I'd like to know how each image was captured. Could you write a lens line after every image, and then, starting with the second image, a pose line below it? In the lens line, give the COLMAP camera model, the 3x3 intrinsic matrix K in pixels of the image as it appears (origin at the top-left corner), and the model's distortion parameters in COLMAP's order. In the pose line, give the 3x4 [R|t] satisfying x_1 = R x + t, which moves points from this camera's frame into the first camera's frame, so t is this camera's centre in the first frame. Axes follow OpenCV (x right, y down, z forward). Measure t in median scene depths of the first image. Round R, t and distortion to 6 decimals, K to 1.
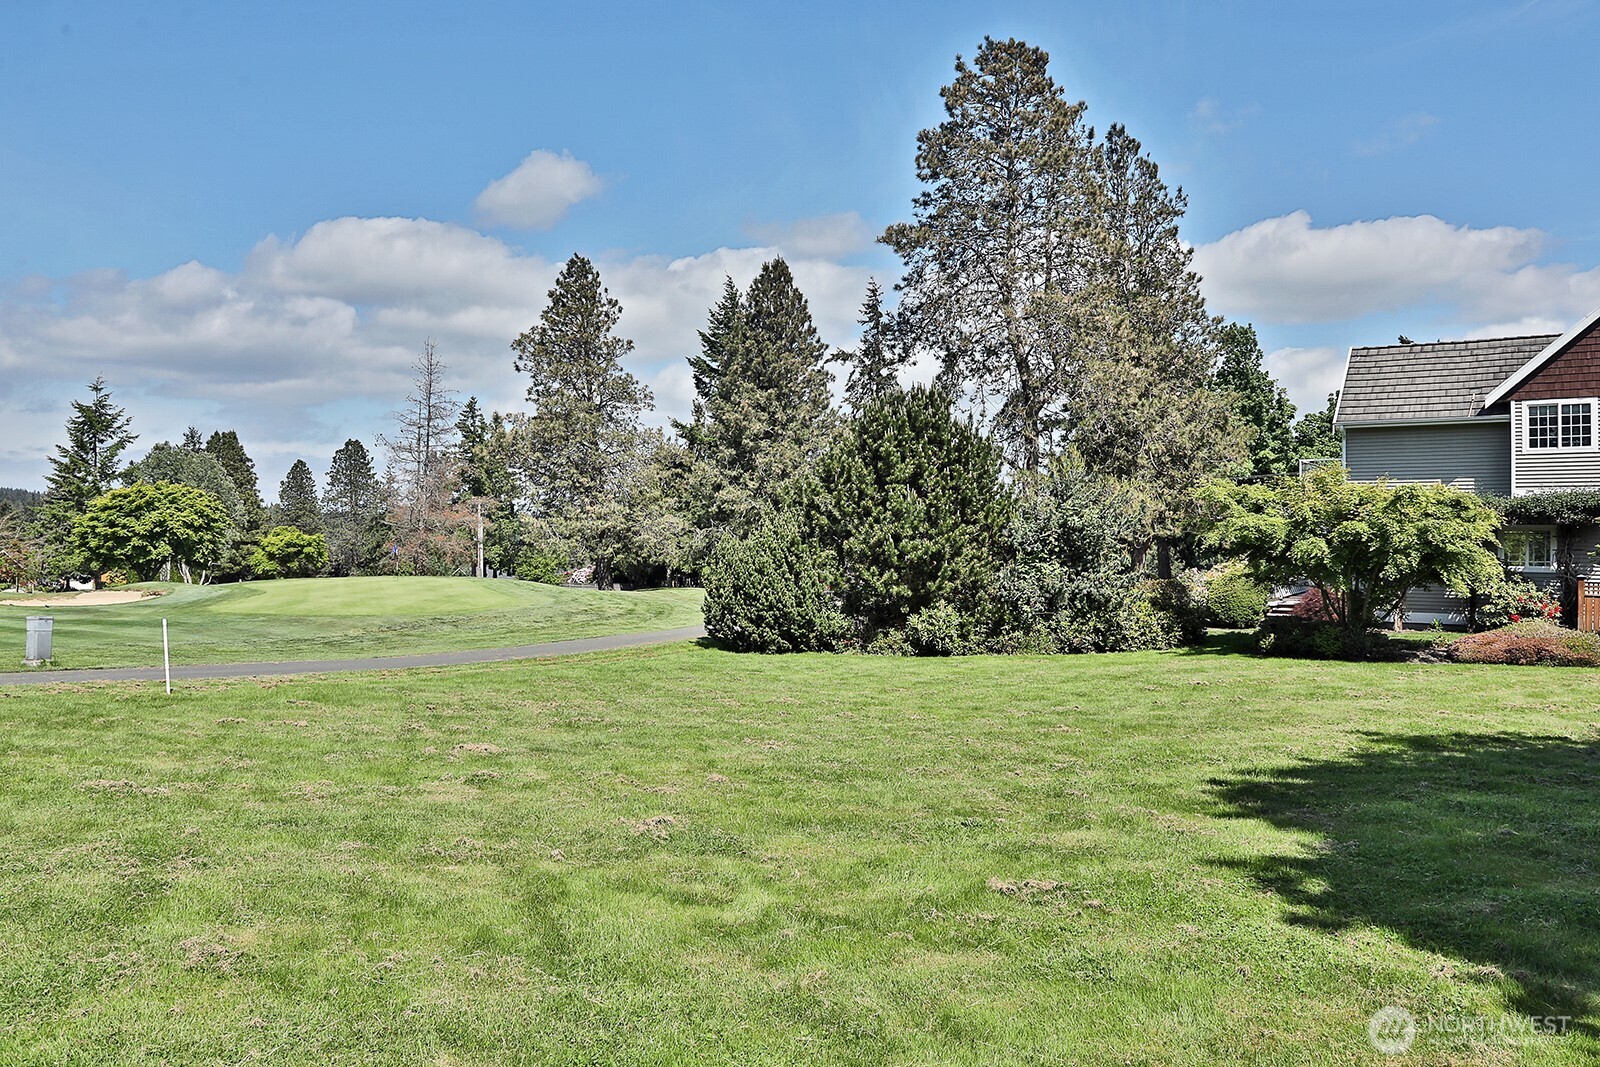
lens RADIAL K [[1082.6, 0, 801.3], [0, 1082.6, 507.0], [0, 0, 1]] dist [-0.104036, 0.002538]
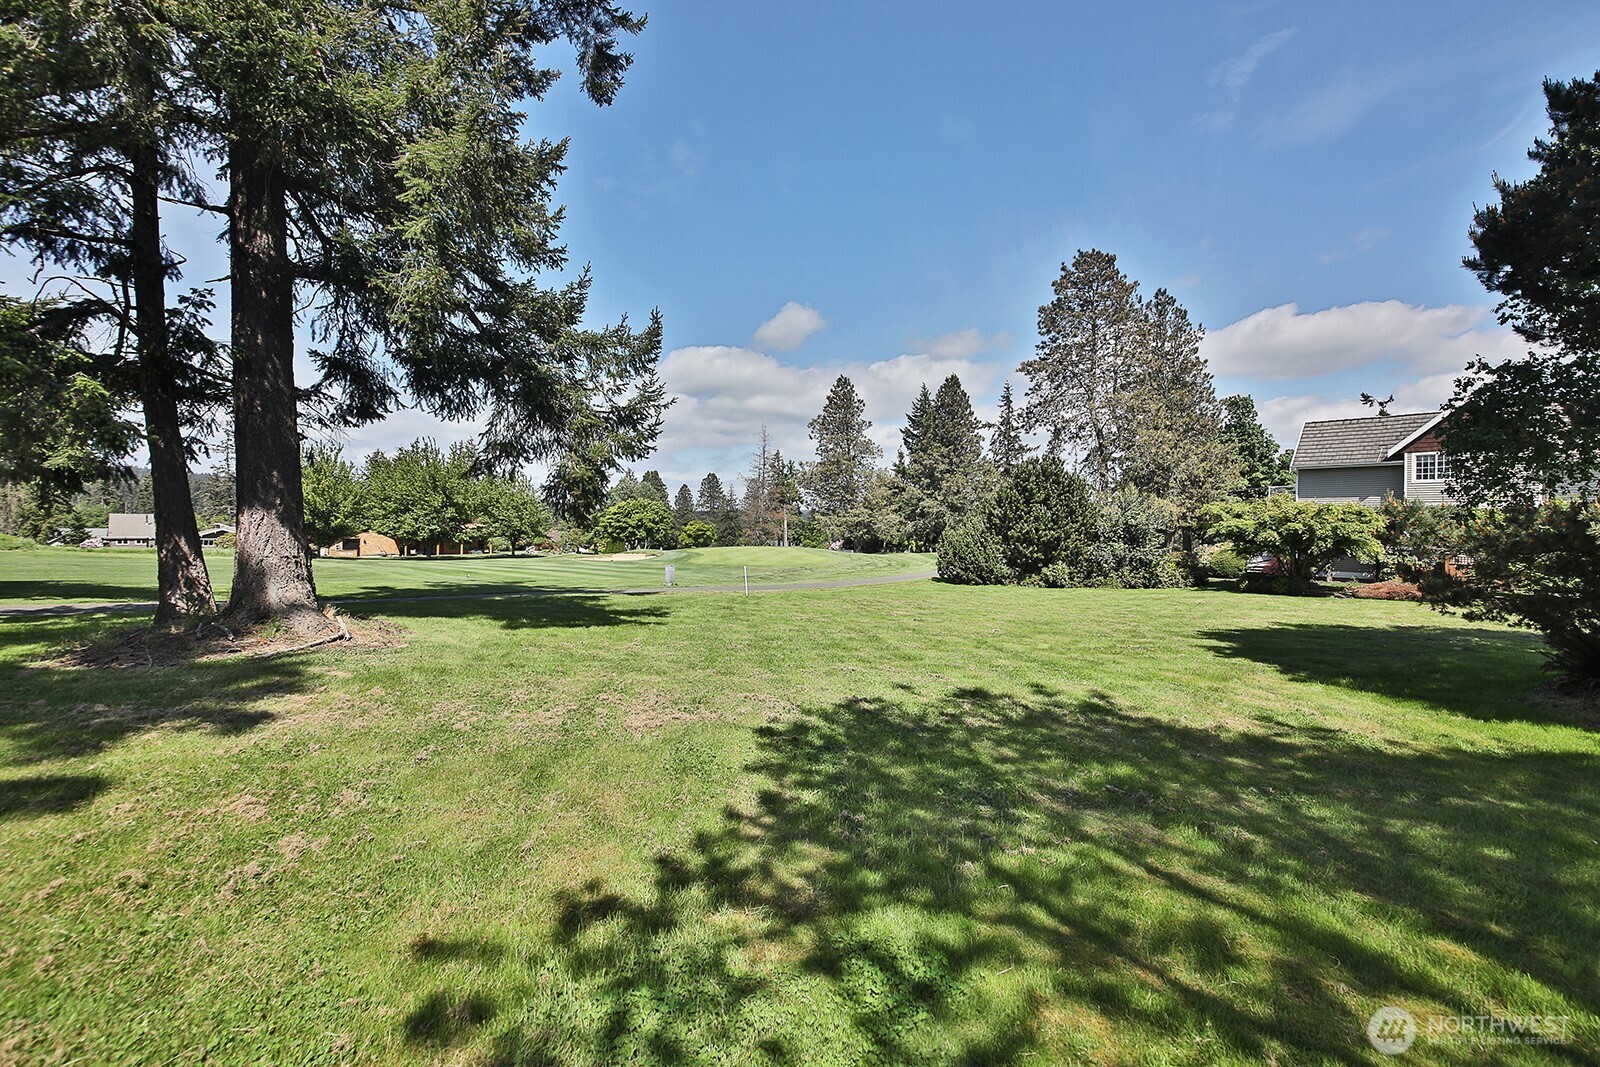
lens RADIAL K [[614.4, 0, 800.3], [0, 614.4, 522.3], [0, 0, 1]] dist [0.000593, -0.025335]
pose [[0.971303, -0.003059, -0.237825, -0.040188], [0.009372, 0.999633, 0.025421, -0.011473], [0.237660, -0.026921, 0.970975, -0.137223]]
